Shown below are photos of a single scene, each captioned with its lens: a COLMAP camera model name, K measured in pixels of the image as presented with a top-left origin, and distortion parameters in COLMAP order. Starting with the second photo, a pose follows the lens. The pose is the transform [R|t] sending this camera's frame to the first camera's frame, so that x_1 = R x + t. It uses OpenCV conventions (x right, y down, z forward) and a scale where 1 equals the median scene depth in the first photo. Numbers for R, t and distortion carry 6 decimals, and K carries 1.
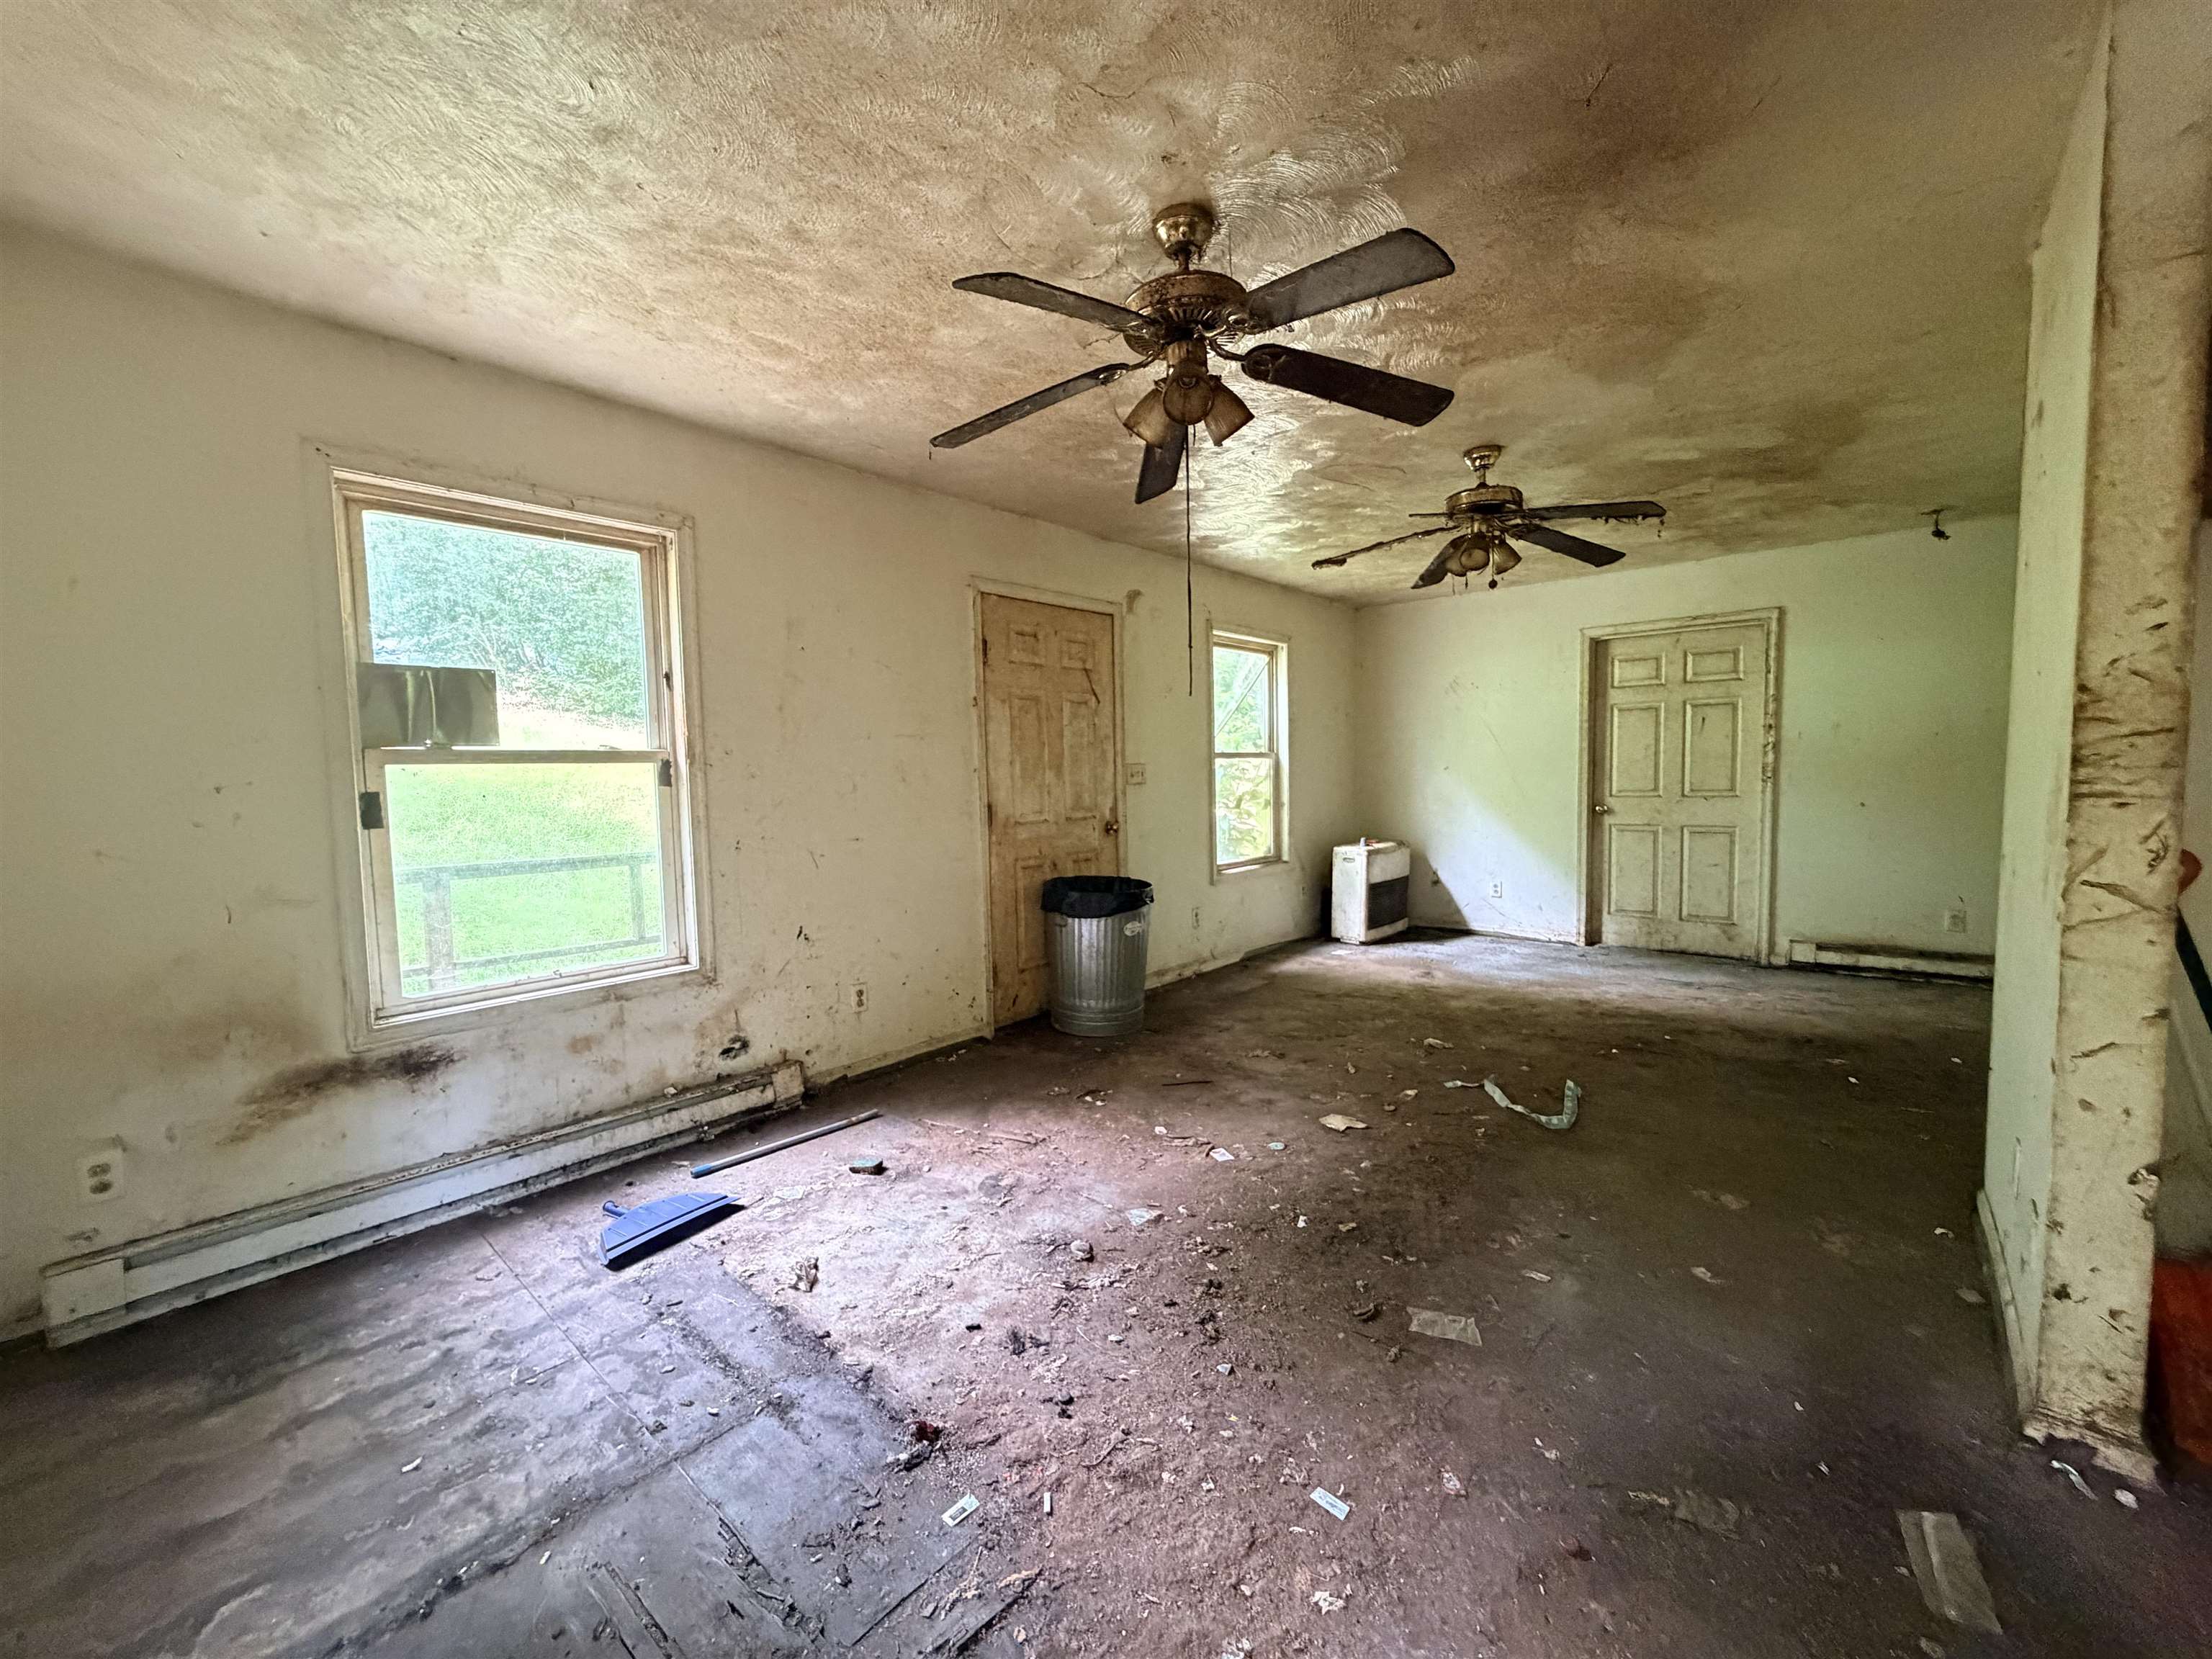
lens RADIAL K [[877.8, 0, 1099.7], [0, 877.8, 830.1], [0, 0, 1]] dist [0.000934, 0.000489]
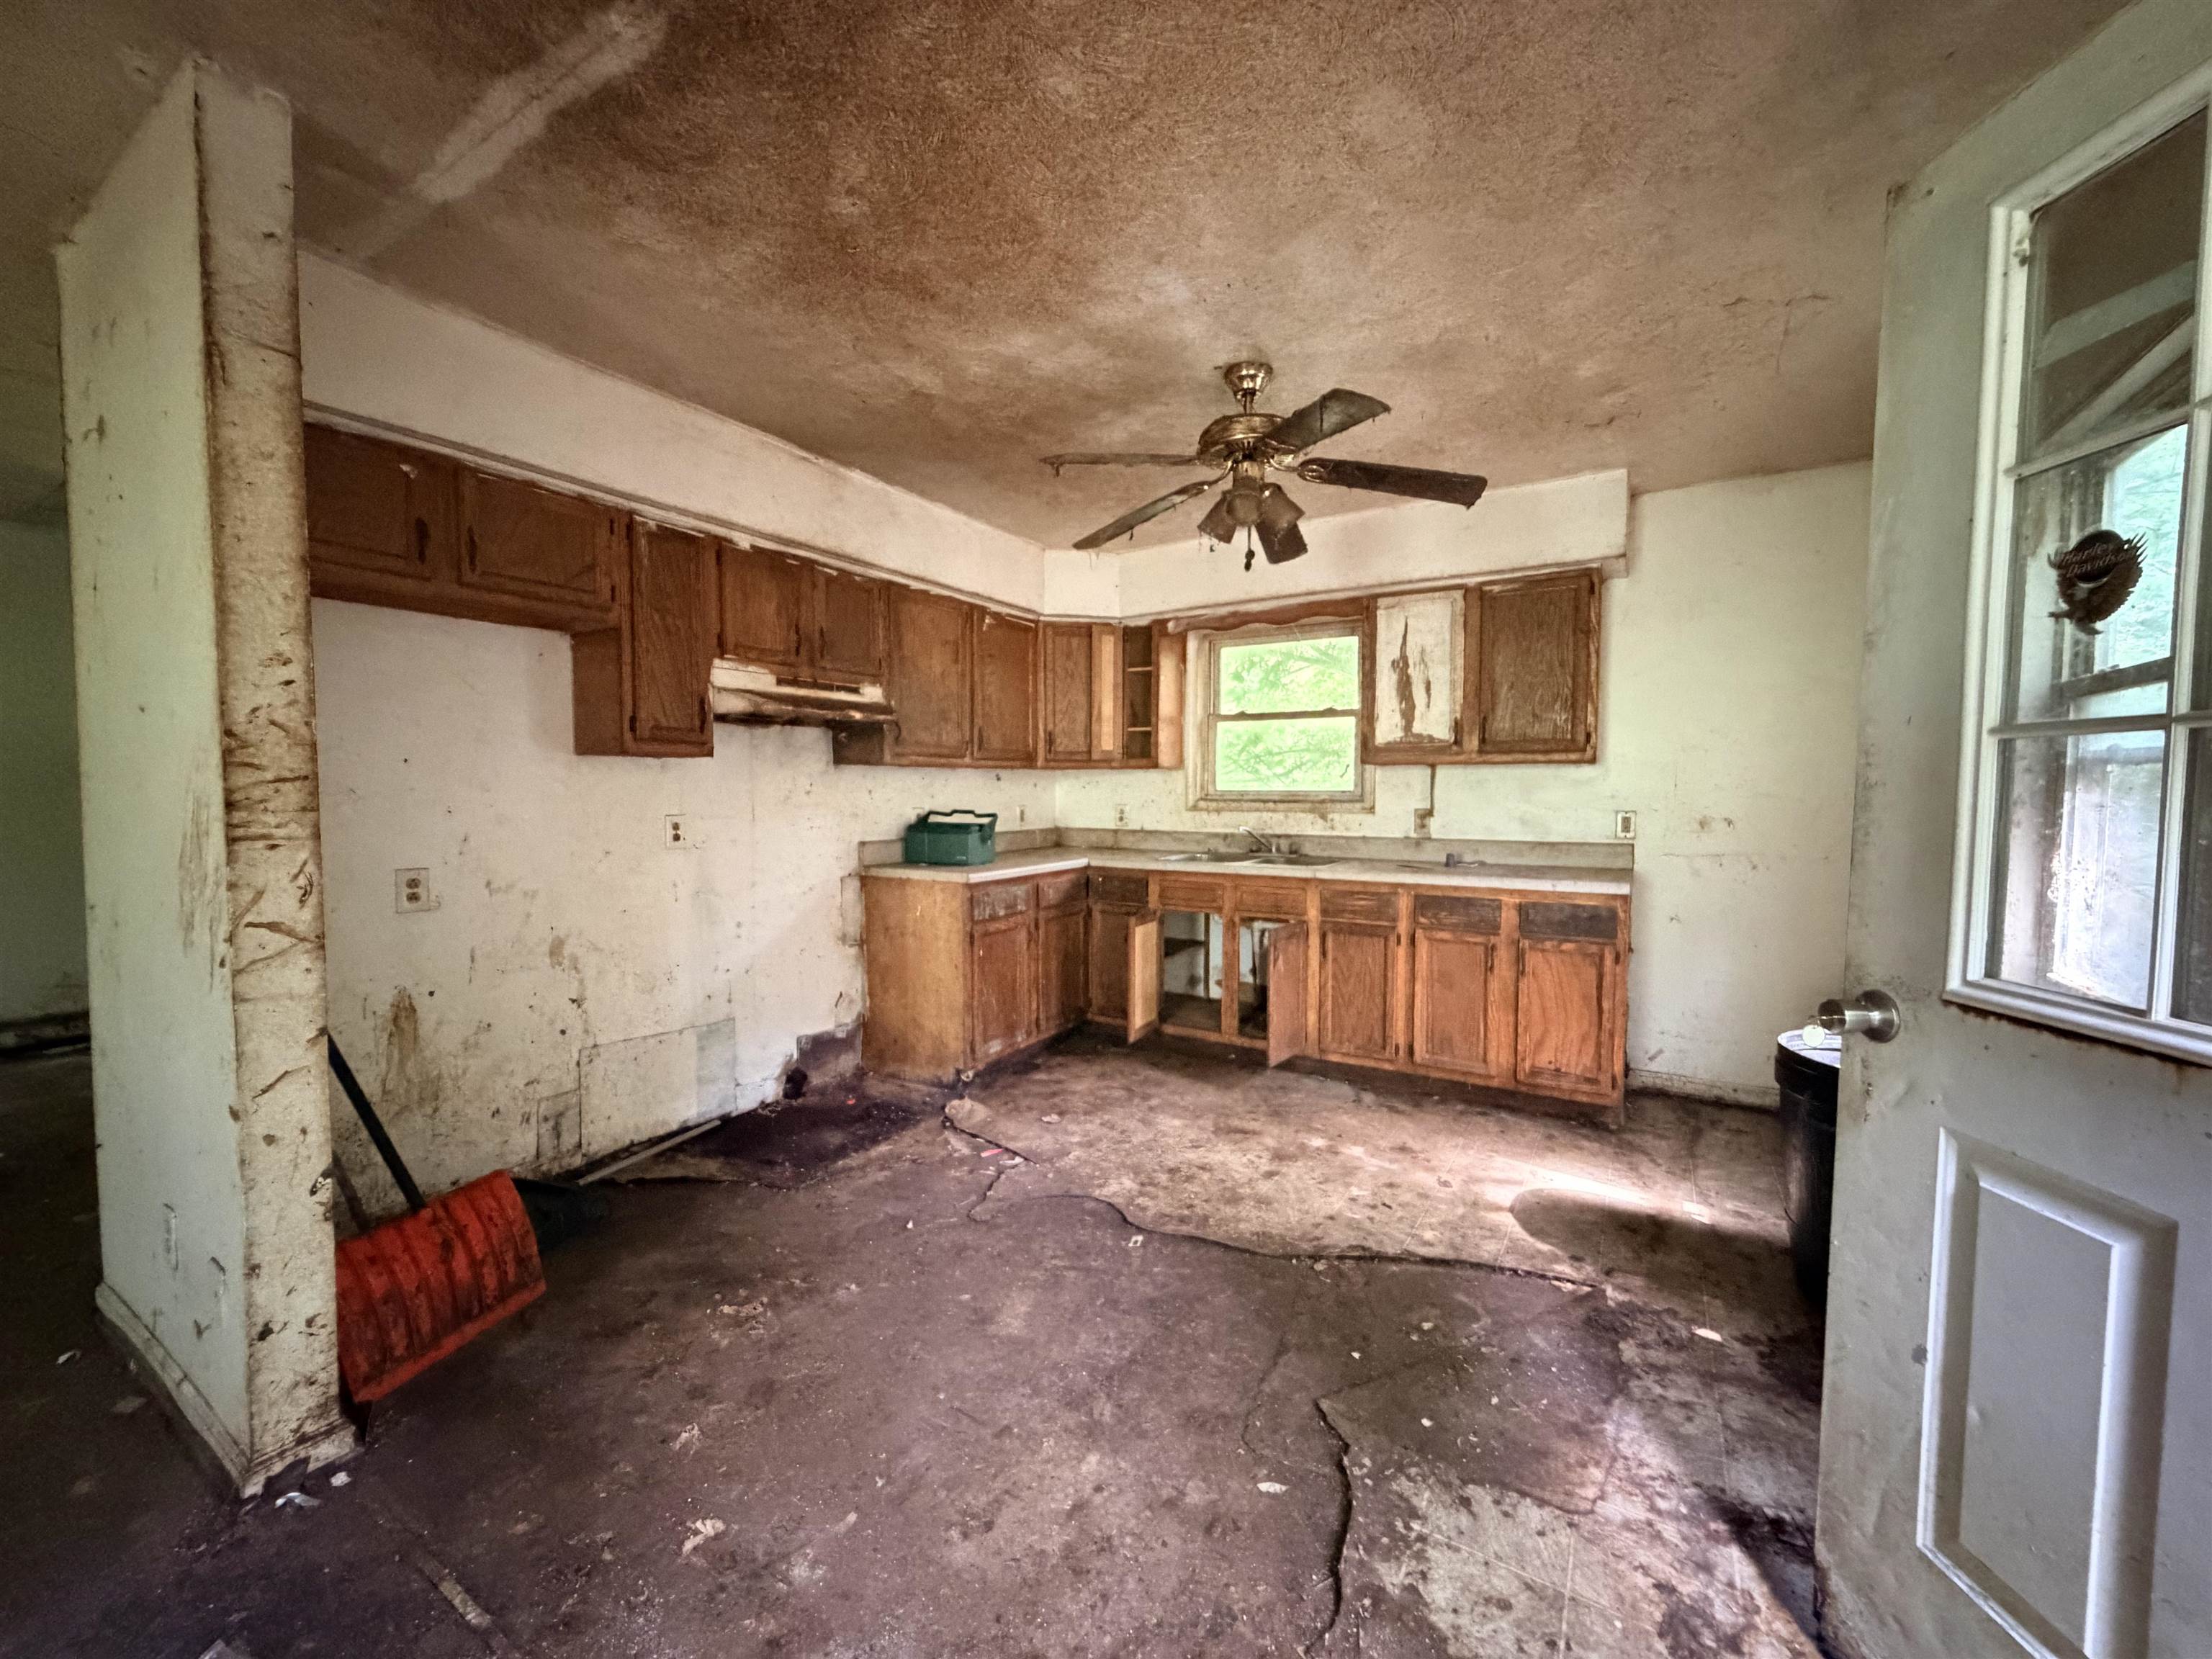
lens RADIAL K [[877.8, 0, 1099.7], [0, 877.8, 830.1], [0, 0, 1]] dist [0.000934, 0.000489]
pose [[-0.166591, -0.027472, 0.985643, -0.042917], [0.067230, 0.996969, 0.039151, -0.022794], [-0.983732, 0.072787, -0.164239, 0.192699]]
